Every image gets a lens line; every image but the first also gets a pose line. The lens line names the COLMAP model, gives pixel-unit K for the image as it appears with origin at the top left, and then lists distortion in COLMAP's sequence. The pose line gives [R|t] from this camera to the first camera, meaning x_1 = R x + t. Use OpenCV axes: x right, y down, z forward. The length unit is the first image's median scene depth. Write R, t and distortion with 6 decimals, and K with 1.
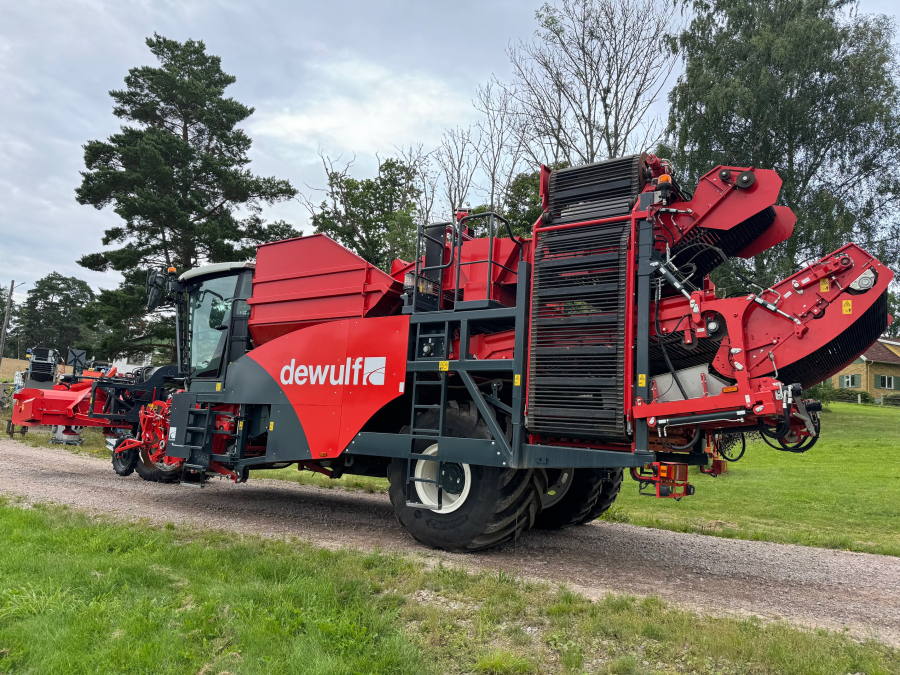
lens RADIAL K [[629.9, 0, 449.4], [0, 629.9, 336.8], [0, 0, 1]] dist [0.127512, -0.203593]
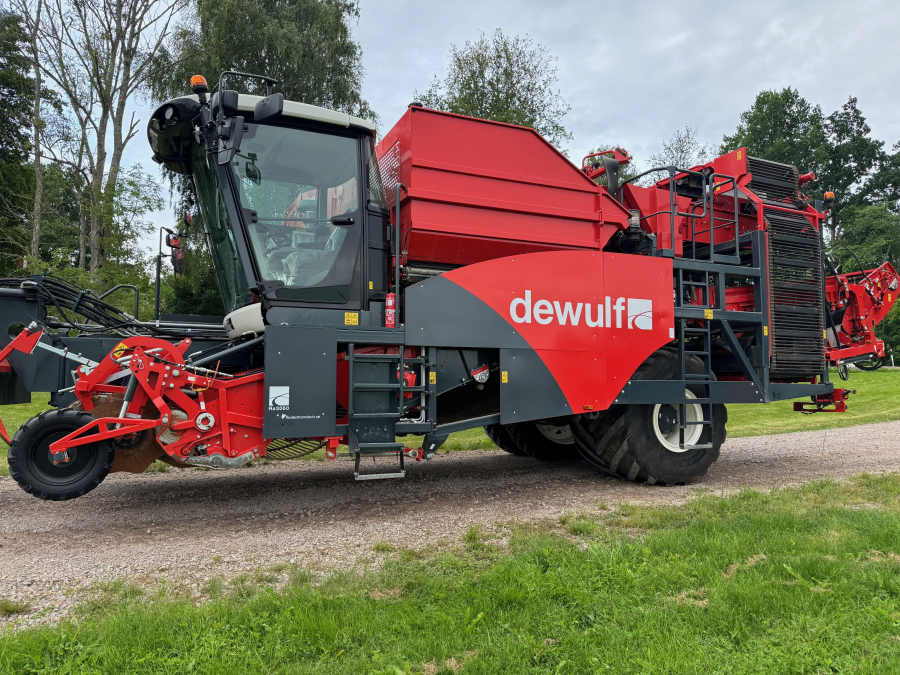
lens RADIAL K [[630.9, 0, 448.7], [0, 630.9, 340.4], [0, 0, 1]] dist [0.066495, -0.074377]
pose [[0.512852, 0.009196, 0.858428, -1.085941], [-0.101256, 0.993611, 0.049850, 0.076150], [-0.852484, -0.112486, 0.510507, 0.779866]]
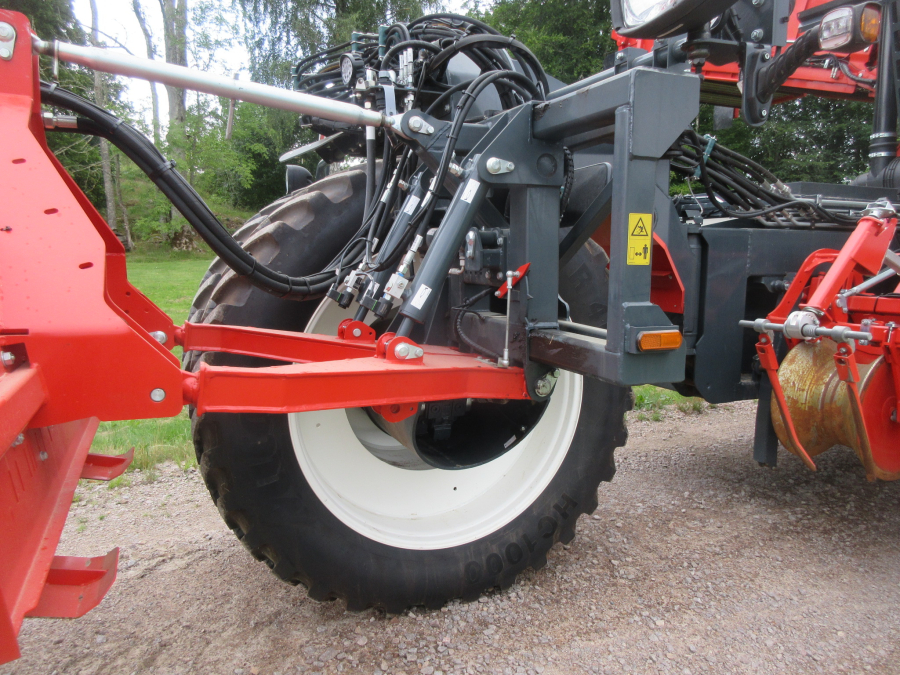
lens RADIAL K [[677.3, 0, 448.0], [0, 677.3, 335.2], [0, 0, 1]] dist [0.017059, -0.005627]
pose [[0.520748, -0.147519, 0.840868, -1.125442], [-0.105212, 0.966359, 0.234692, 0.149293], [-0.847202, -0.210685, 0.487709, 1.591224]]
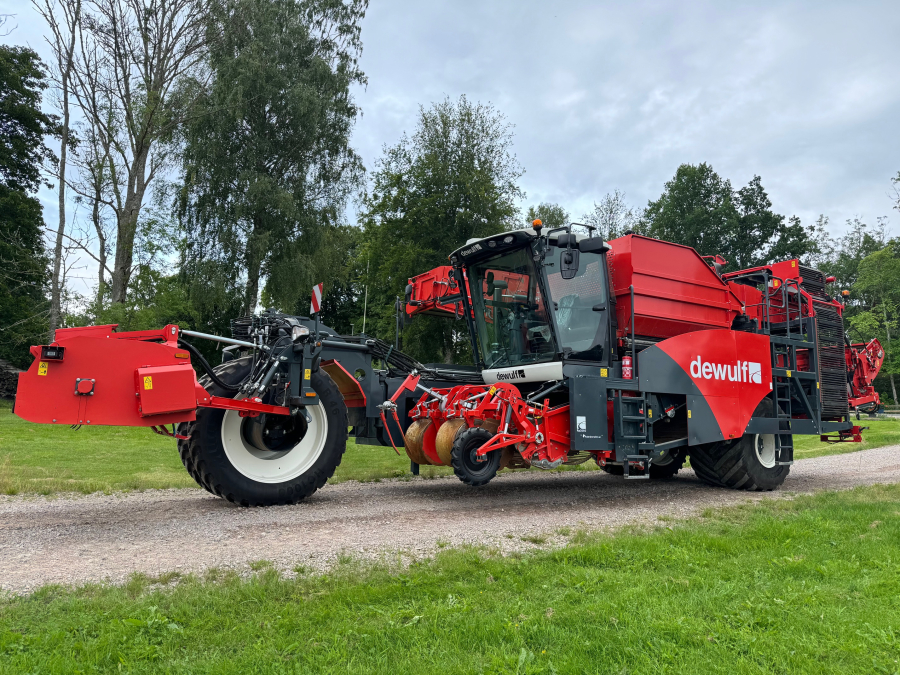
lens RADIAL K [[626.6, 0, 448.0], [0, 626.6, 338.9], [0, 0, 1]] dist [0.133885, -0.216327]
pose [[0.387289, 0.076306, 0.918795, -1.698974], [-0.132790, 0.990795, -0.026312, 0.108595], [-0.912345, -0.111817, 0.393856, 1.098248]]
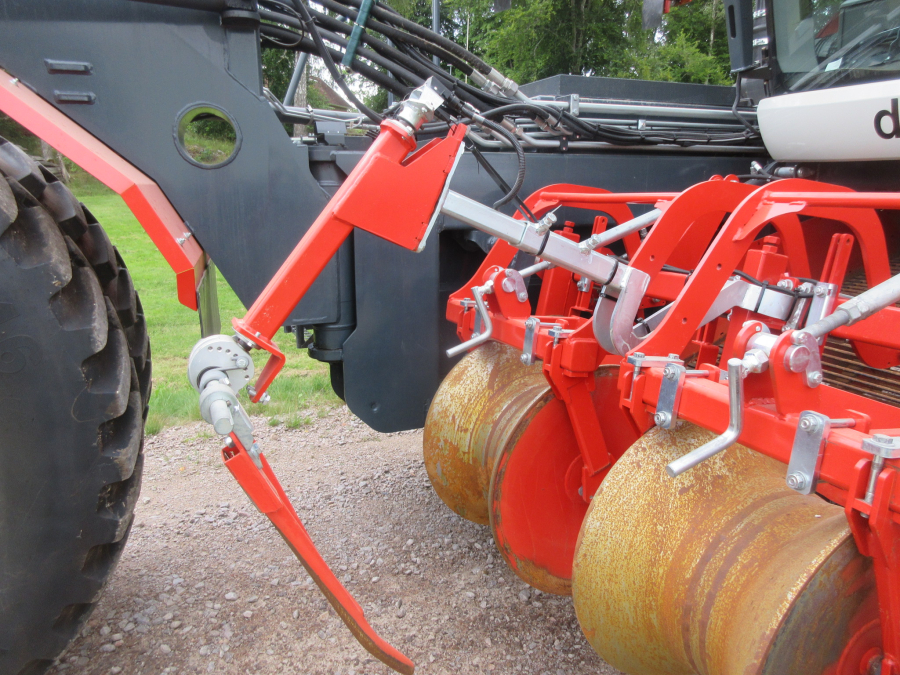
lens RADIAL K [[677.3, 0, 448.0], [0, 677.3, 335.2], [0, 0, 1]] dist [0.017059, -0.005627]
pose [[0.540336, -0.233974, 0.808266, -0.831089], [-0.094222, 0.937699, 0.334430, 0.142457], [-0.836158, -0.256861, 0.484627, 1.488402]]
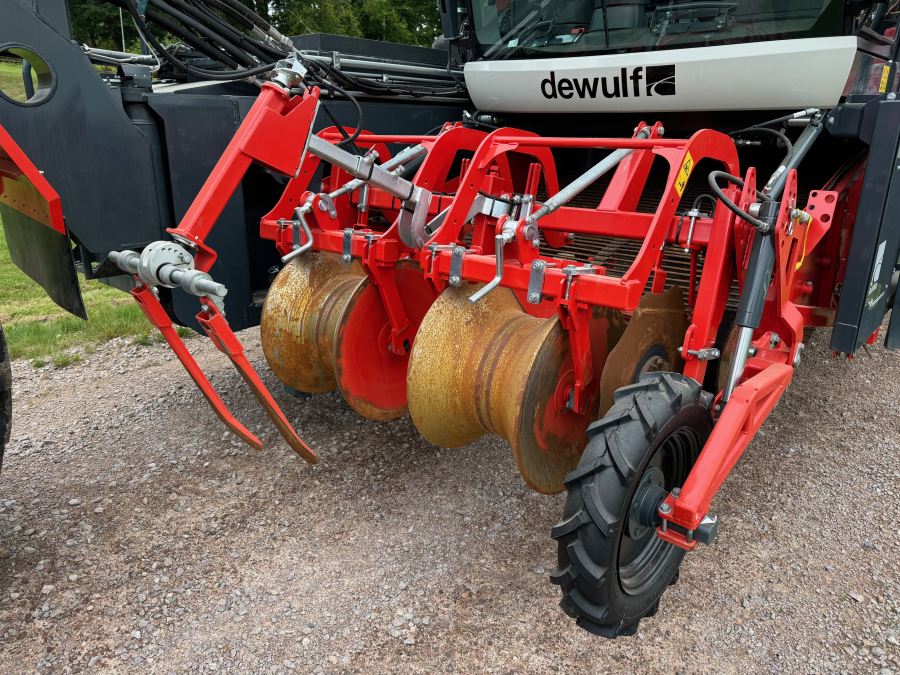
lens RADIAL K [[635.0, 0, 450.8], [0, 635.0, 335.7], [0, 0, 1]] dist [0.149291, -0.264901]
pose [[0.127344, -0.361812, 0.923513, -0.923294], [-0.151808, 0.913013, 0.378631, 0.135184], [-0.980172, -0.188413, 0.061340, 1.501593]]
